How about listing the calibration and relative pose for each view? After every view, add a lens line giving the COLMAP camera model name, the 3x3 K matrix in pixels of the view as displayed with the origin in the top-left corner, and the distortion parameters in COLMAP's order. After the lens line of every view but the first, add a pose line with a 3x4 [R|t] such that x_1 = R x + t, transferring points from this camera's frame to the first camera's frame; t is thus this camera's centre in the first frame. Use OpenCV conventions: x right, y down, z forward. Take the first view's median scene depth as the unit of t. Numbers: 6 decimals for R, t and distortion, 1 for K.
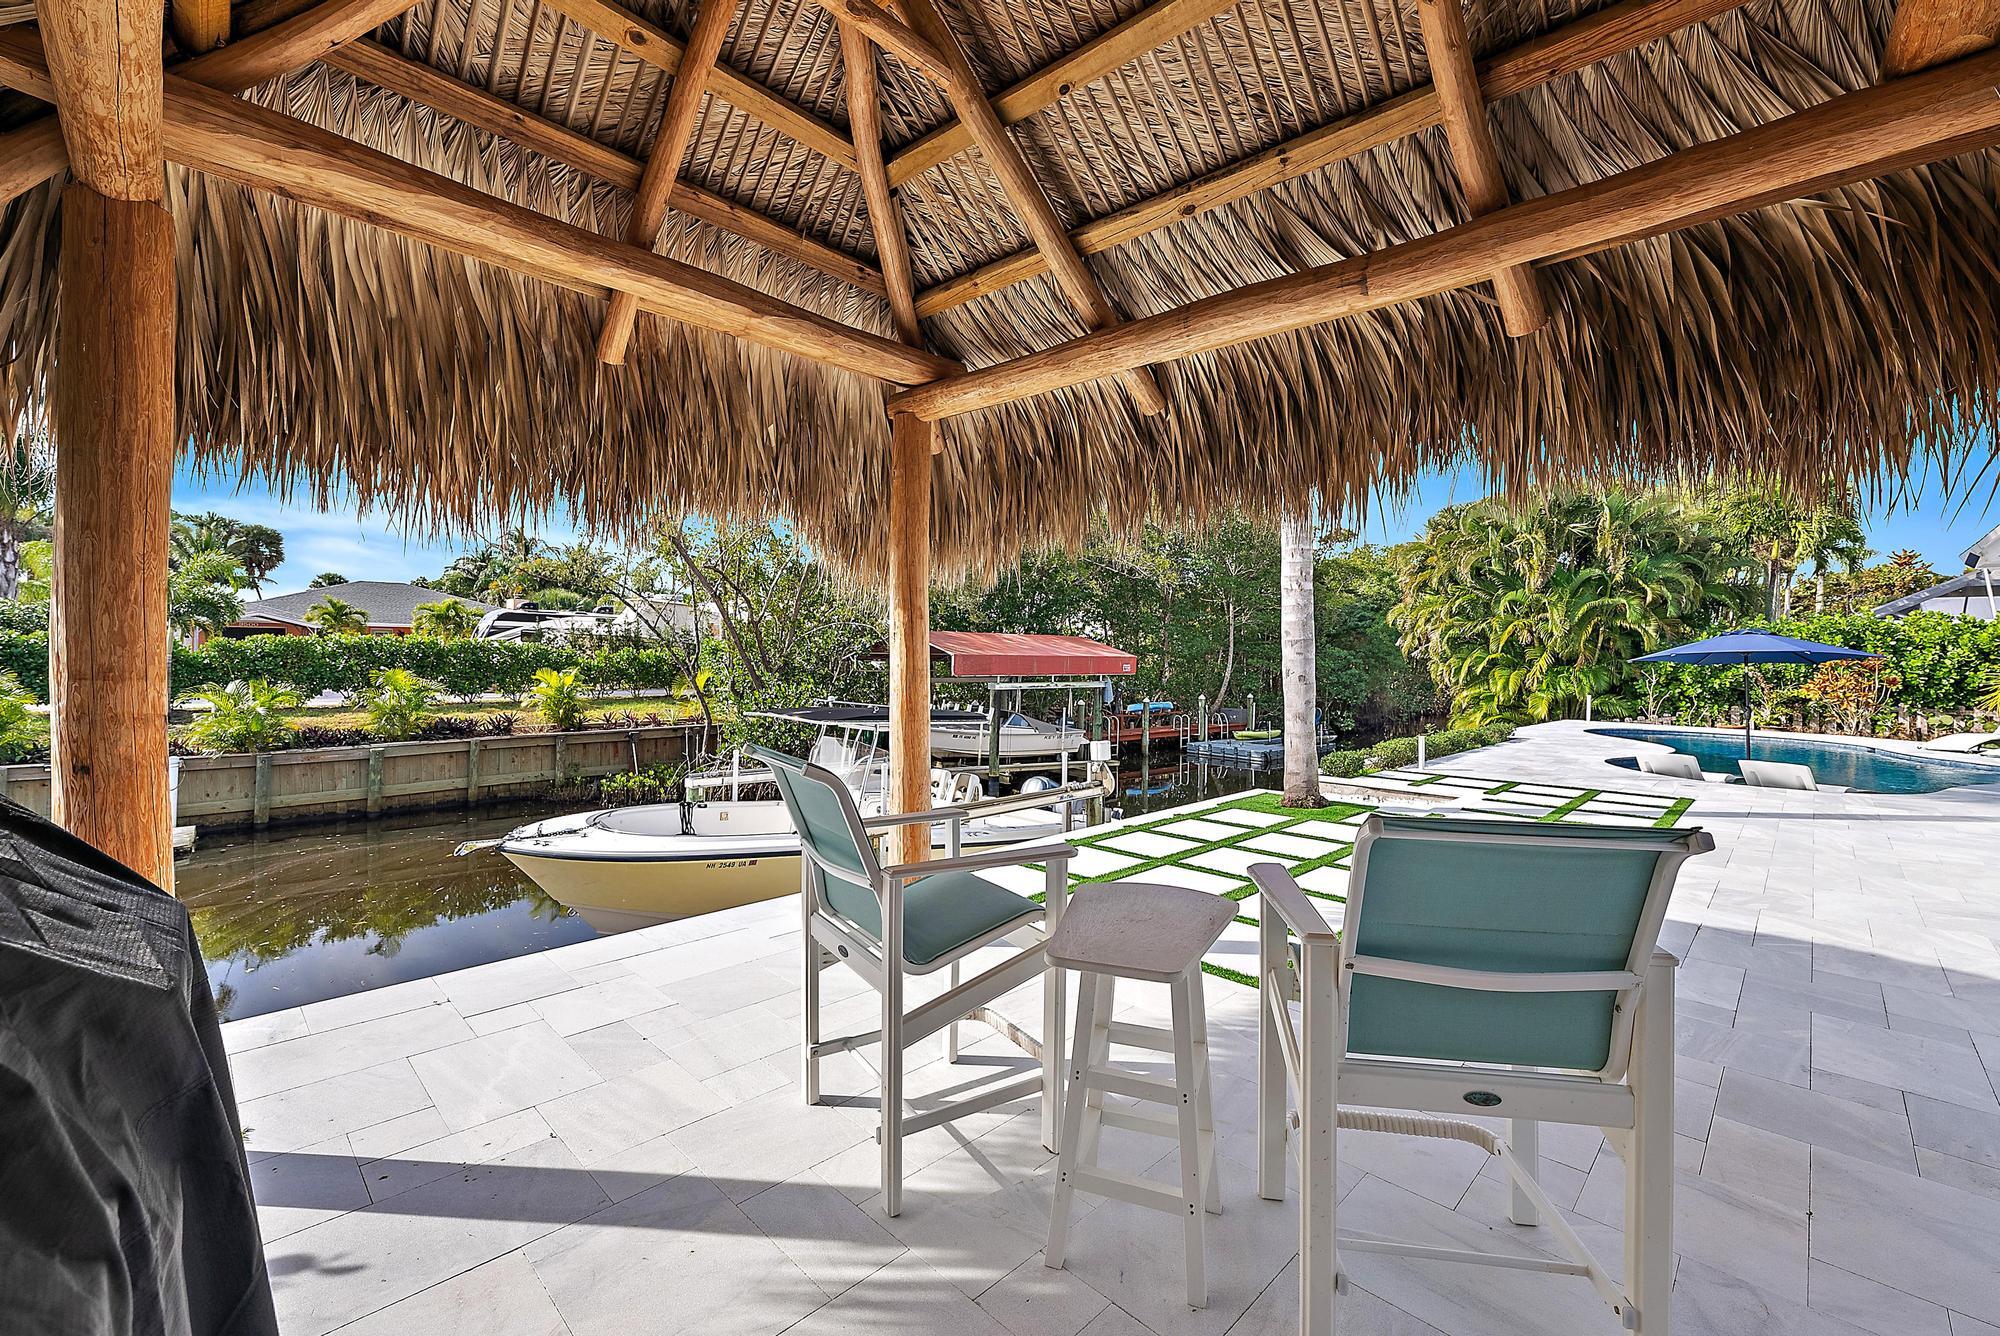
lens RADIAL K [[809.4, 0, 1004.8], [0, 809.4, 674.2], [0, 0, 1]] dist [-0.000390, -0.000306]
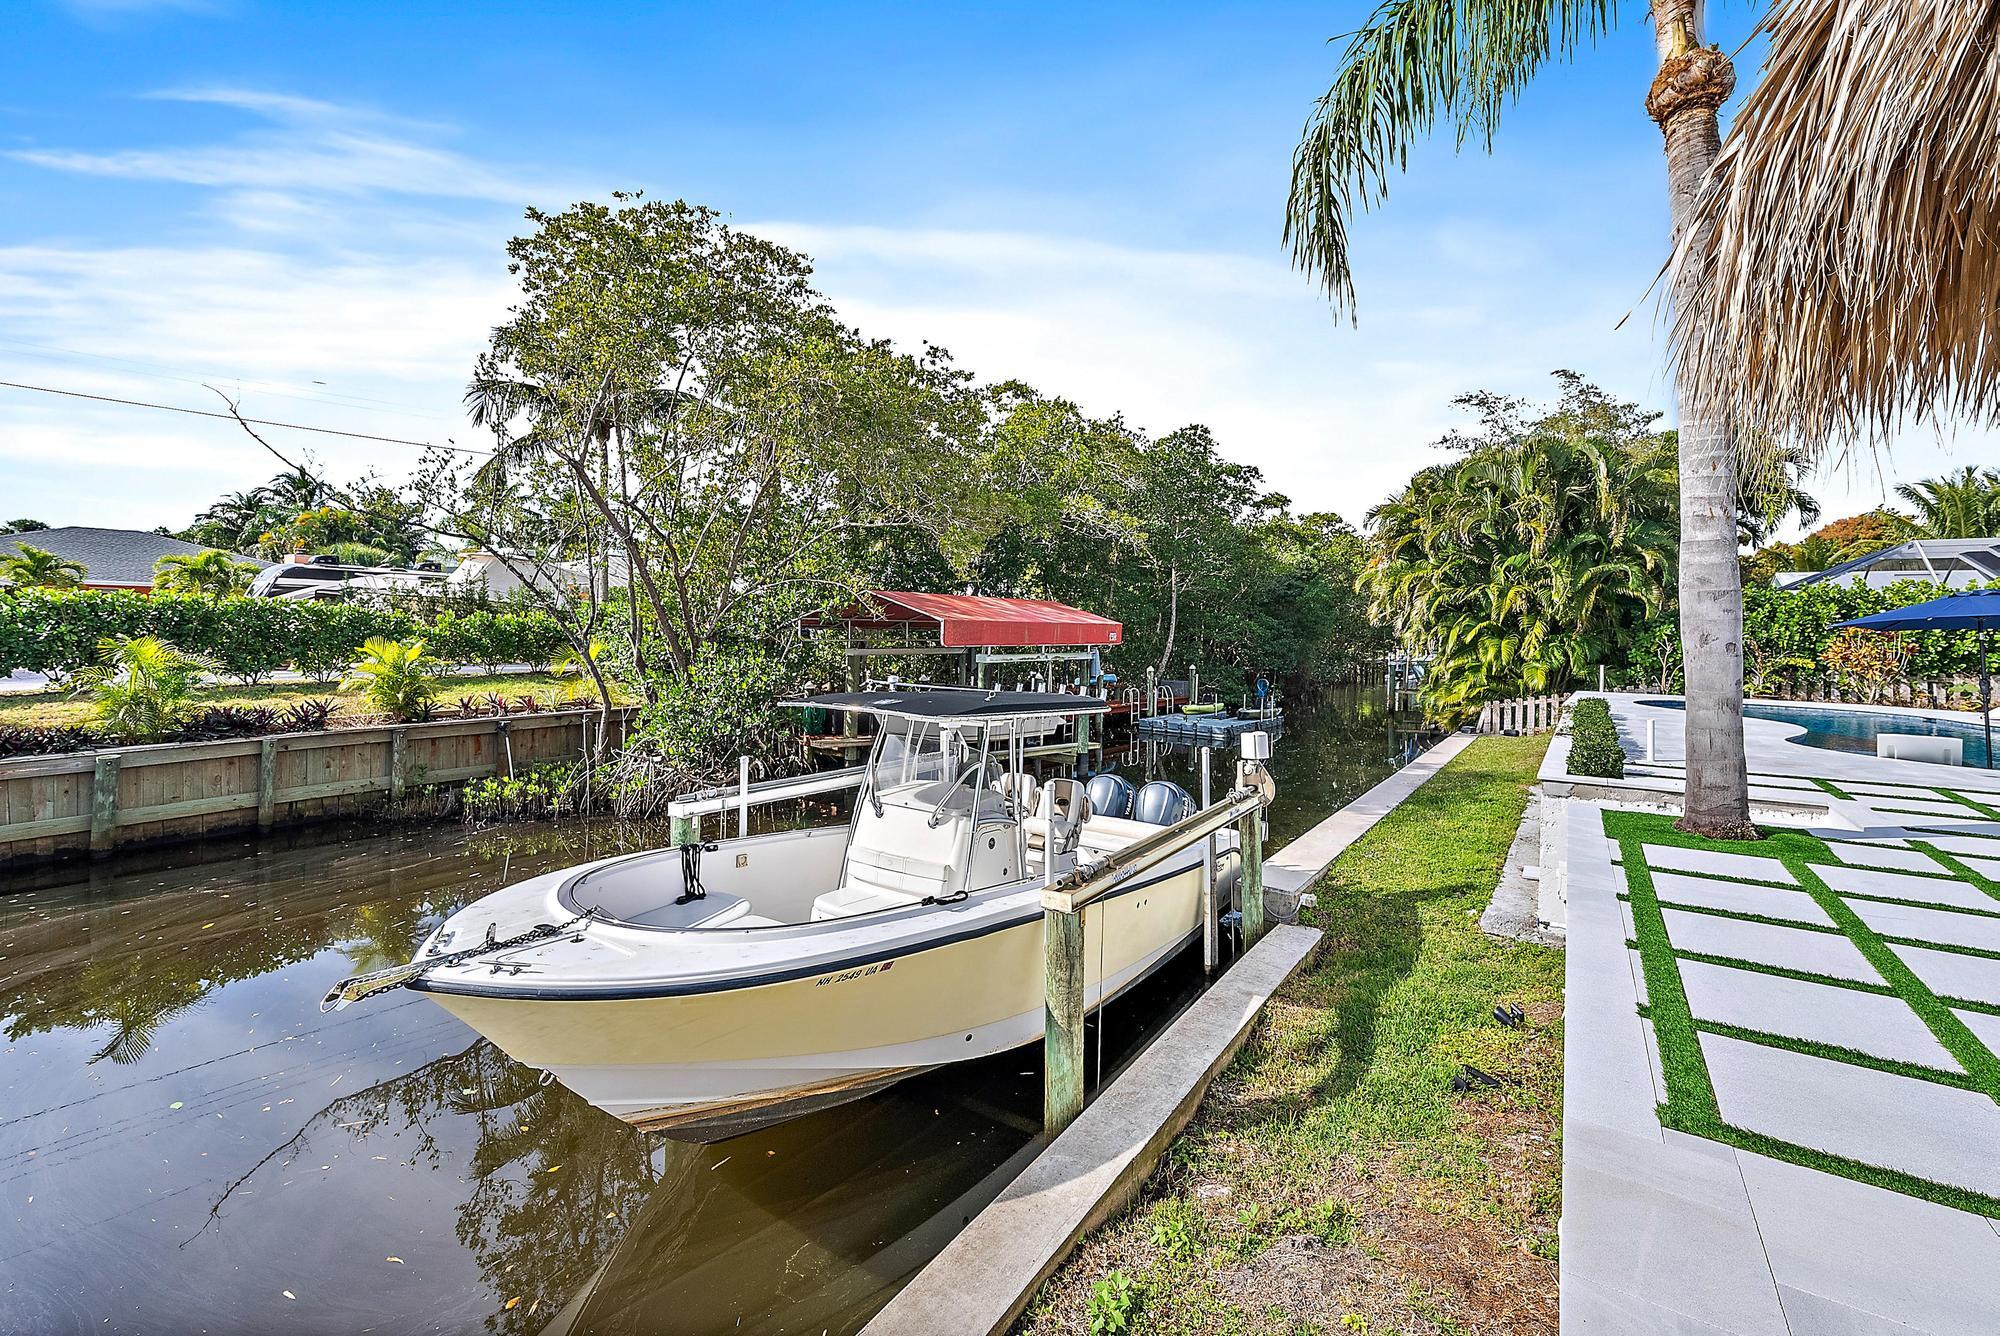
lens RADIAL K [[818.7, 0, 1000.8], [0, 818.7, 639.0], [0, 0, 1]] dist [-0.000387, 0.000734]
pose [[0.984412, -0.000872, 0.175875, -0.136400], [0.002132, 0.999973, -0.006974, 0.000381], [-0.175864, 0.007240, 0.984388, 0.164025]]
